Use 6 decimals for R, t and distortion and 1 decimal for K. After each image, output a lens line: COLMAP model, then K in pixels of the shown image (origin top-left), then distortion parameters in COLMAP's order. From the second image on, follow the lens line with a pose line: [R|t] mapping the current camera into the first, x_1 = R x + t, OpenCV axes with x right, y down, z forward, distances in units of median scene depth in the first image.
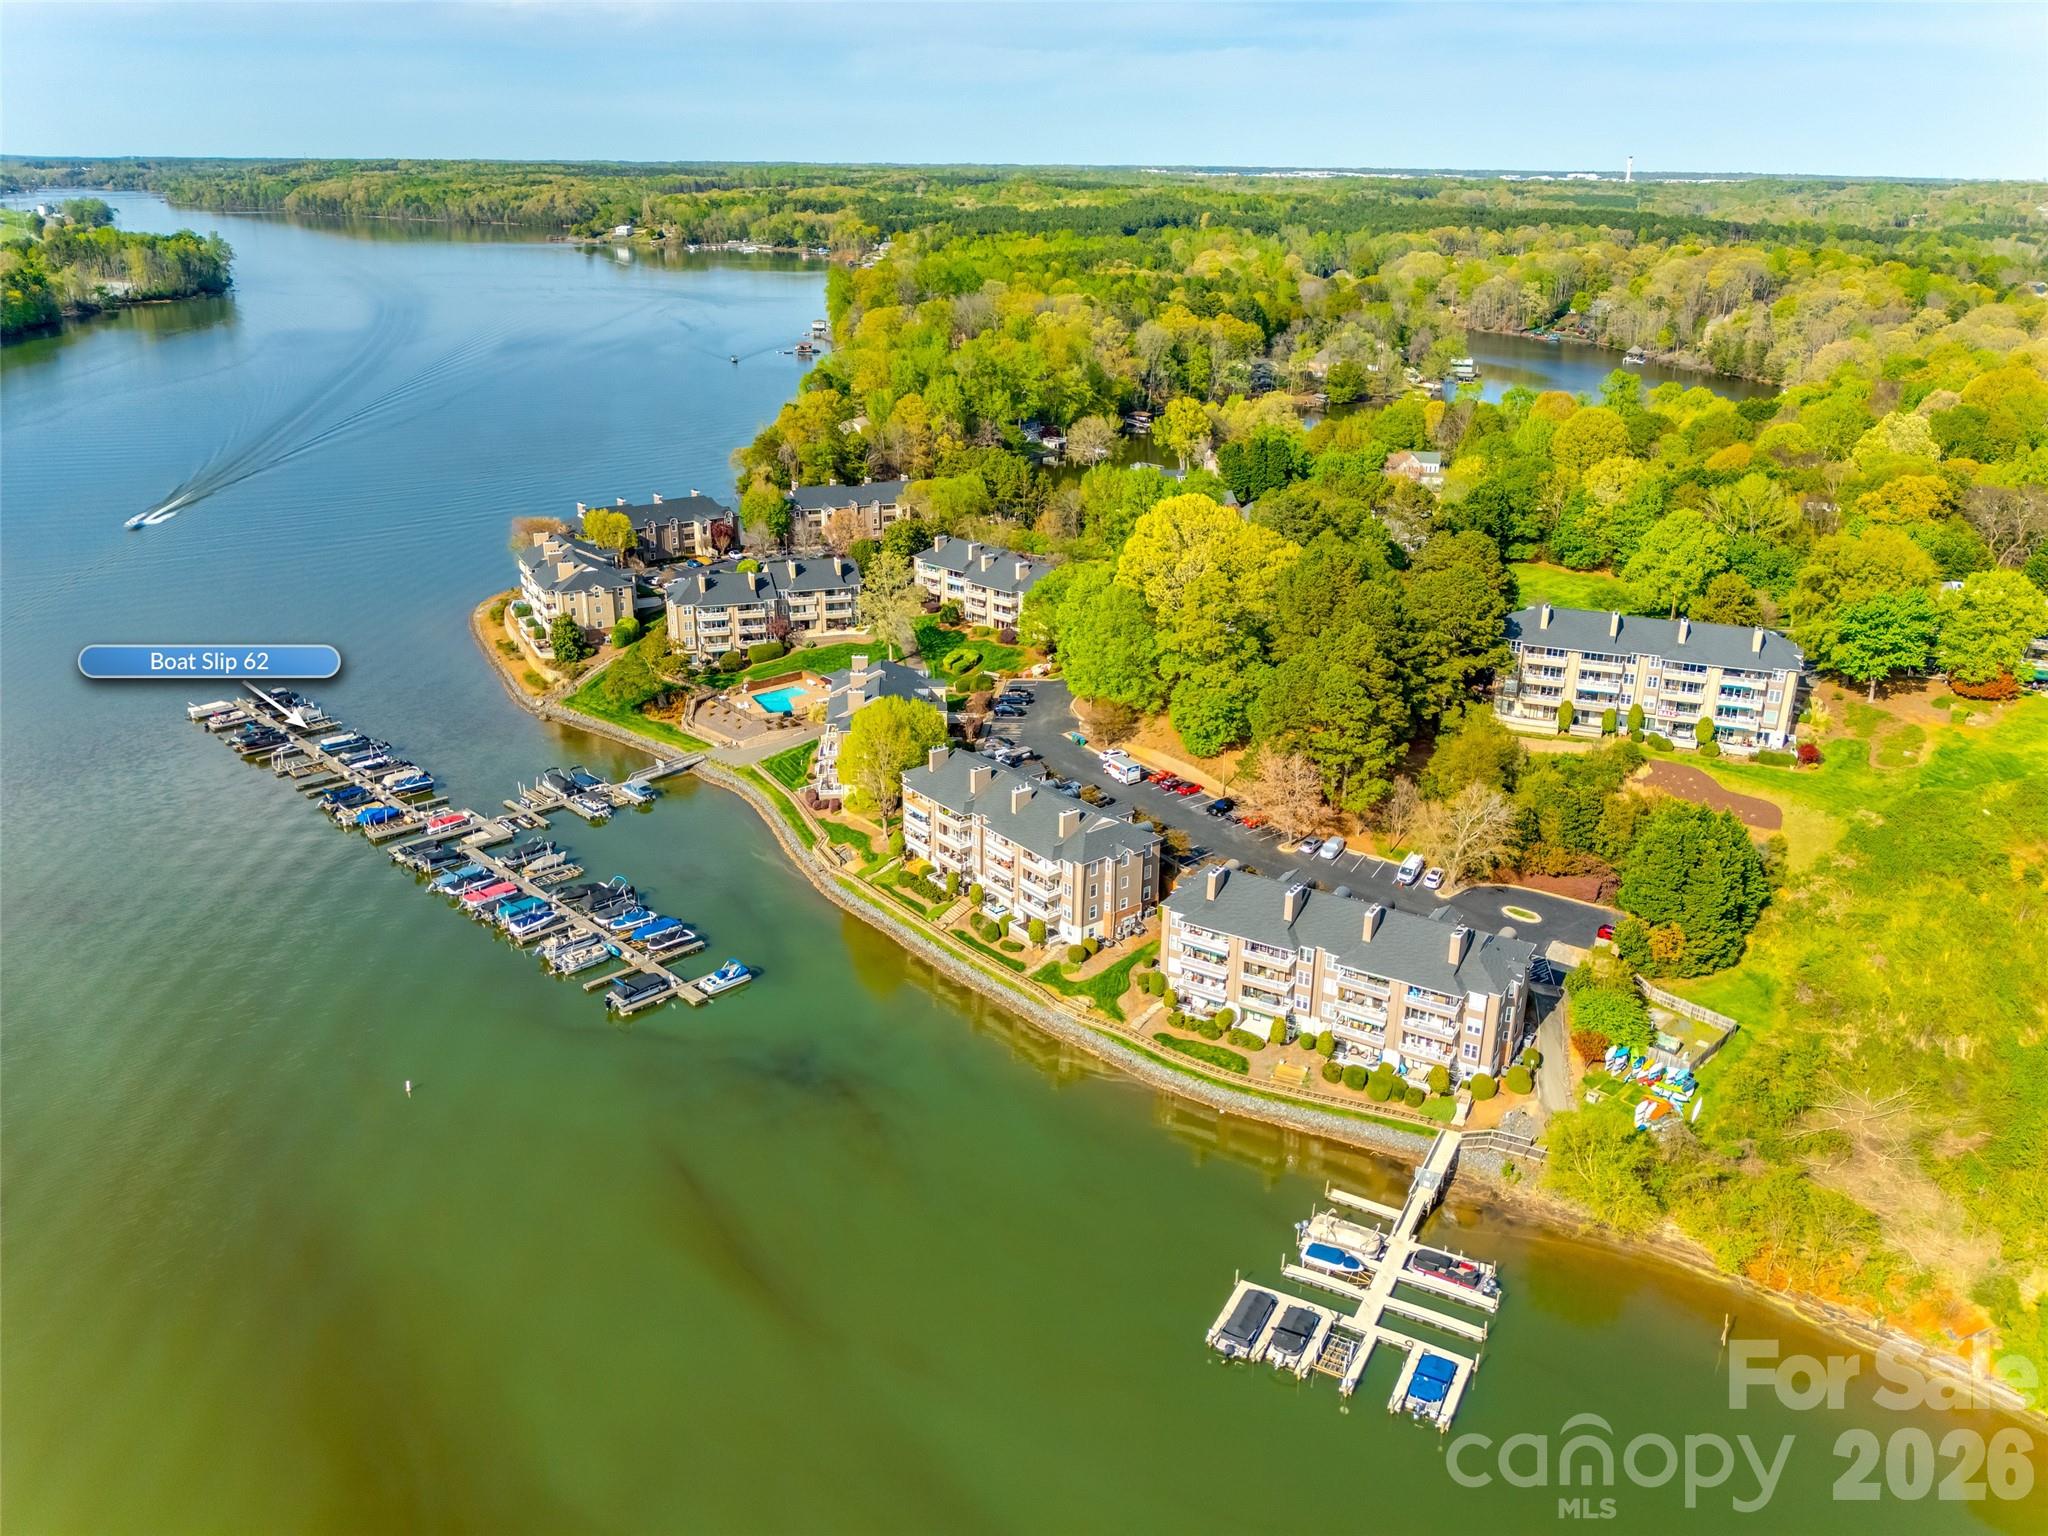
lens RADIAL K [[1579.8, 0, 1026.6], [0, 1579.8, 763.9], [0, 0, 1]] dist [-0.009901, -0.005248]
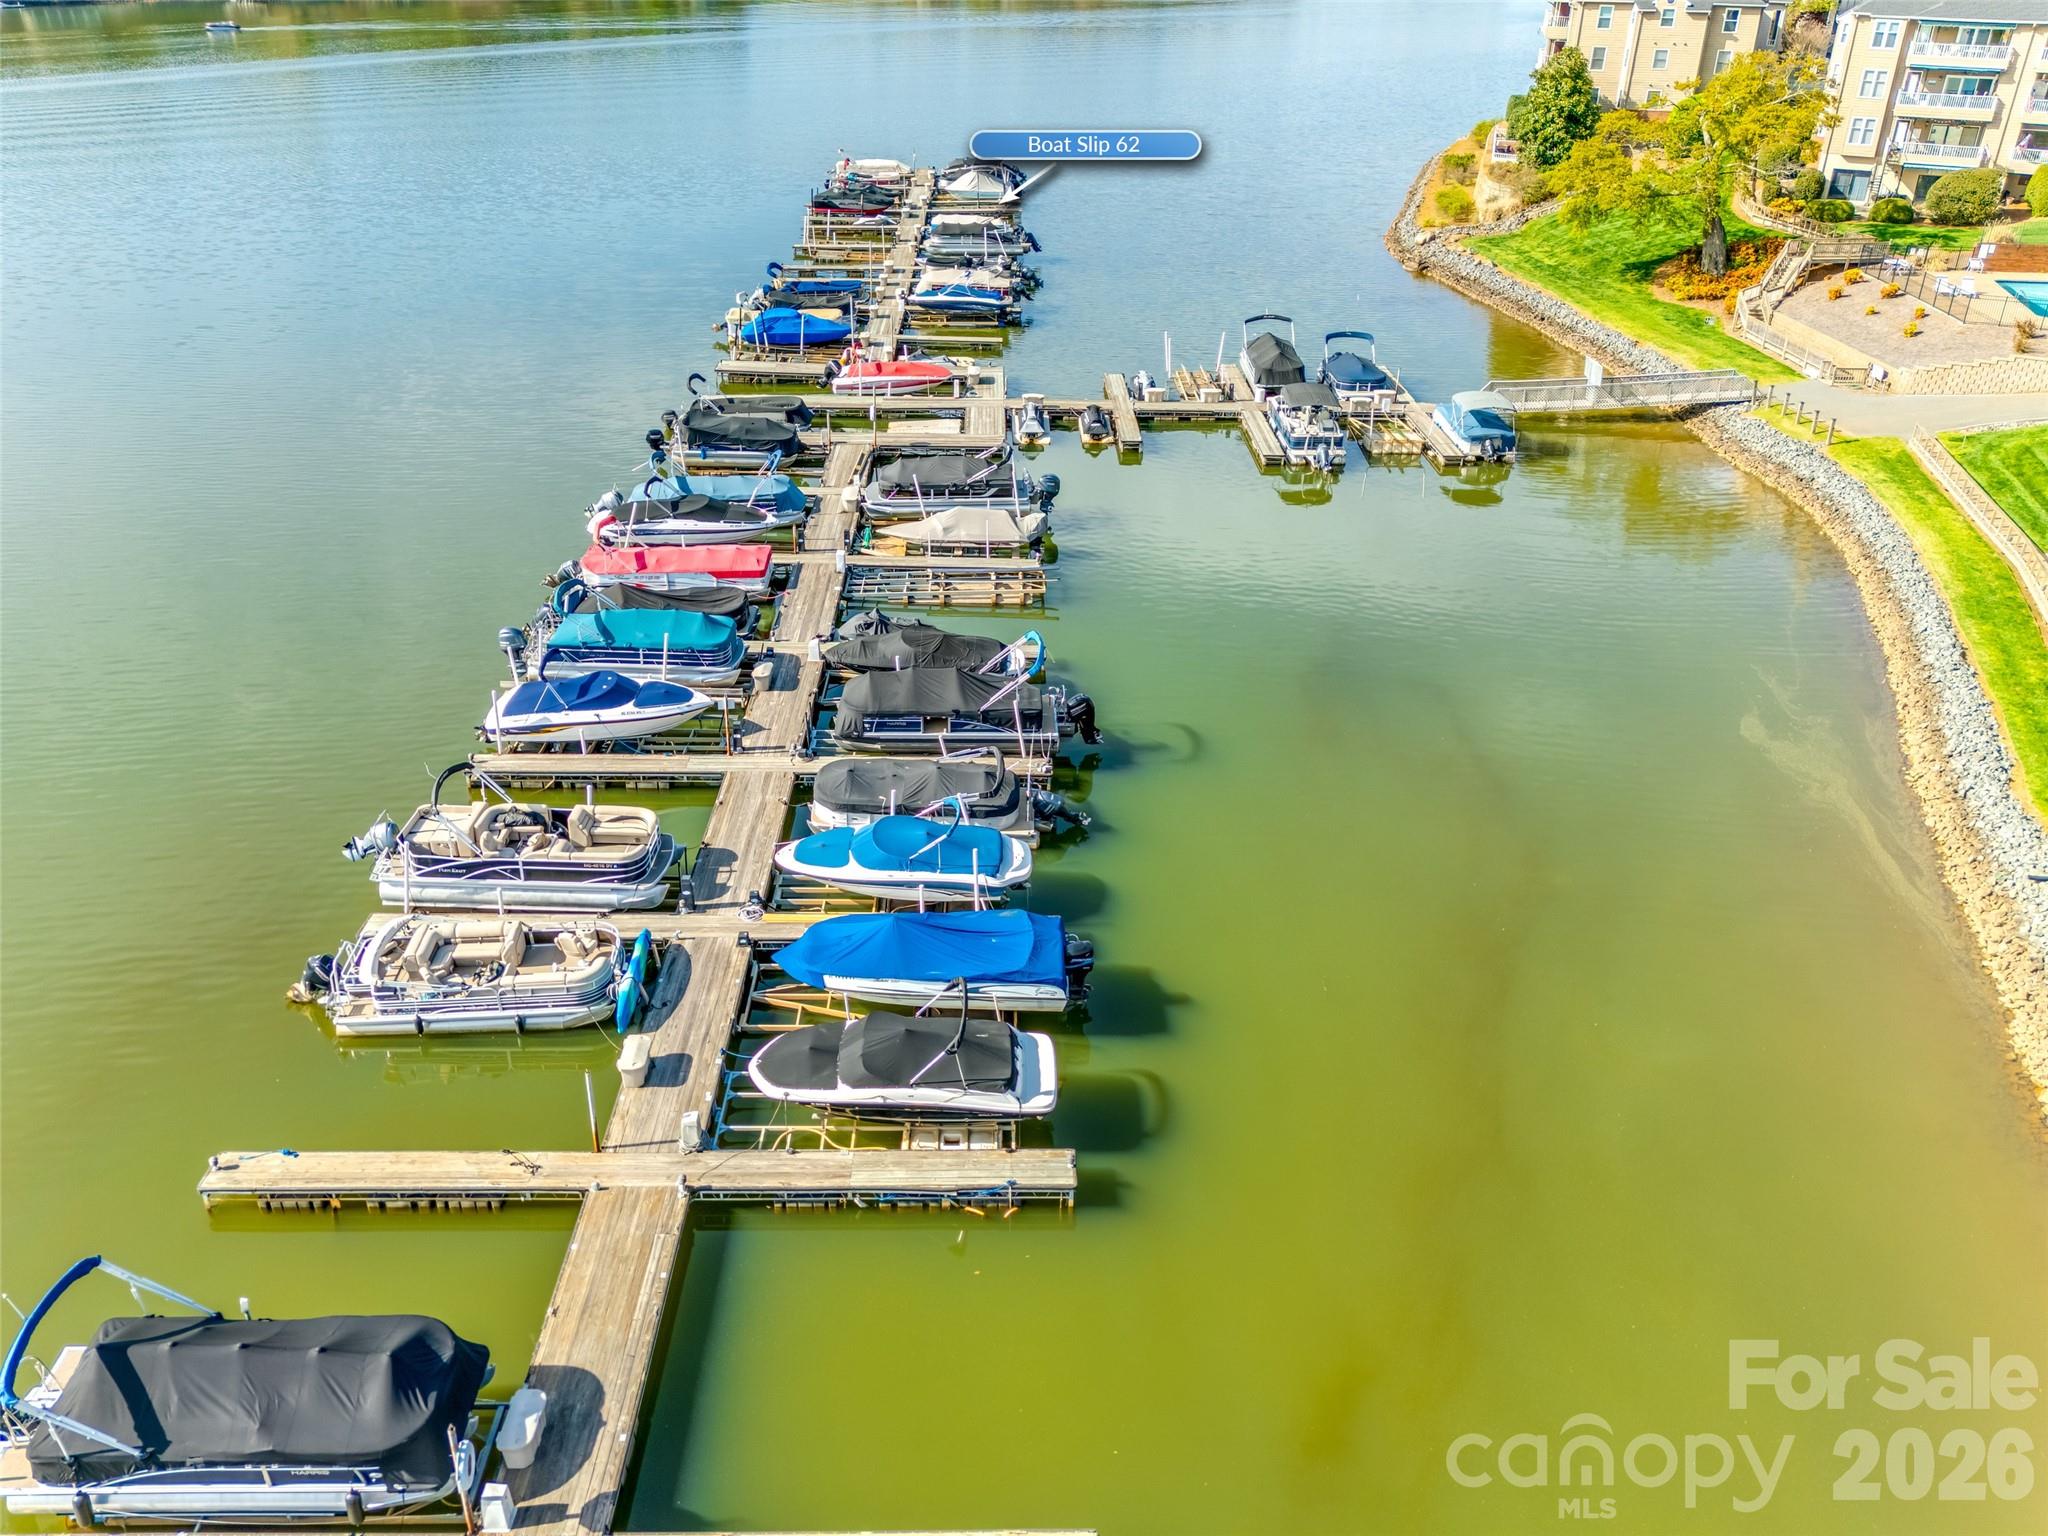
lens RADIAL K [[1579.8, 0, 1039.9], [0, 1579.8, 775.3], [0, 0, 1]] dist [-0.009901, -0.005248]
pose [[0.729990, 0.319990, -0.603921, -0.101807], [-0.246504, 0.947421, 0.204033, 0.037570], [0.637456, -0.000073, 0.770487, 0.700080]]
